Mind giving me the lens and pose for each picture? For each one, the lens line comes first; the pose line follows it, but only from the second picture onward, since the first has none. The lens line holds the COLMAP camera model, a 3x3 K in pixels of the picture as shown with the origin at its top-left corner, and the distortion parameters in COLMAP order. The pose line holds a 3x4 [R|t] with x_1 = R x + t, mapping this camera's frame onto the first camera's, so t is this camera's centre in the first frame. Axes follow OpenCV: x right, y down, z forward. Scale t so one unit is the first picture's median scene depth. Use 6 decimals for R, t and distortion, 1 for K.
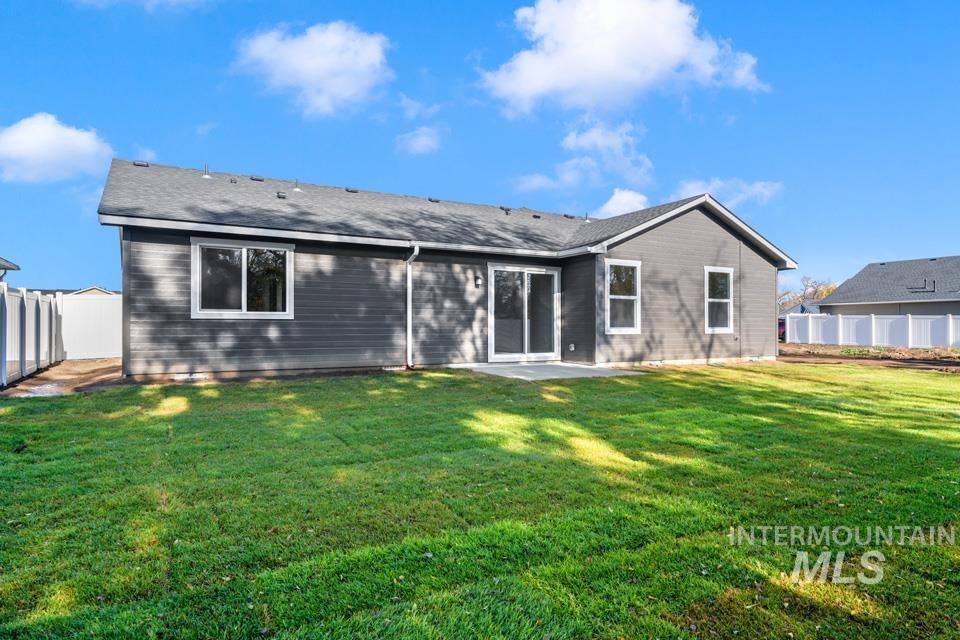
lens RADIAL K [[599.5, 0, 480.0], [0, 599.5, 320.0], [0, 0, 1]] dist [0.000551, 0.000084]
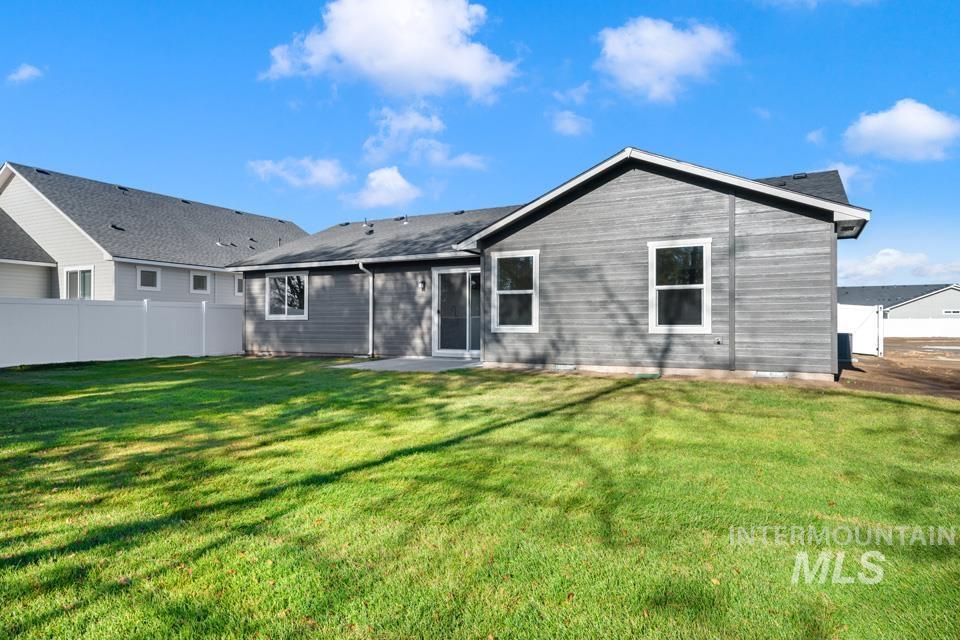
lens RADIAL K [[599.5, 0, 480.0], [0, 599.5, 320.0], [0, 0, 1]] dist [0.000551, 0.000084]
pose [[0.506335, -0.009002, -0.862290, 1.013404], [0.009278, 0.999945, -0.004991, 0.009041], [0.862287, -0.005474, 0.506390, 0.497430]]
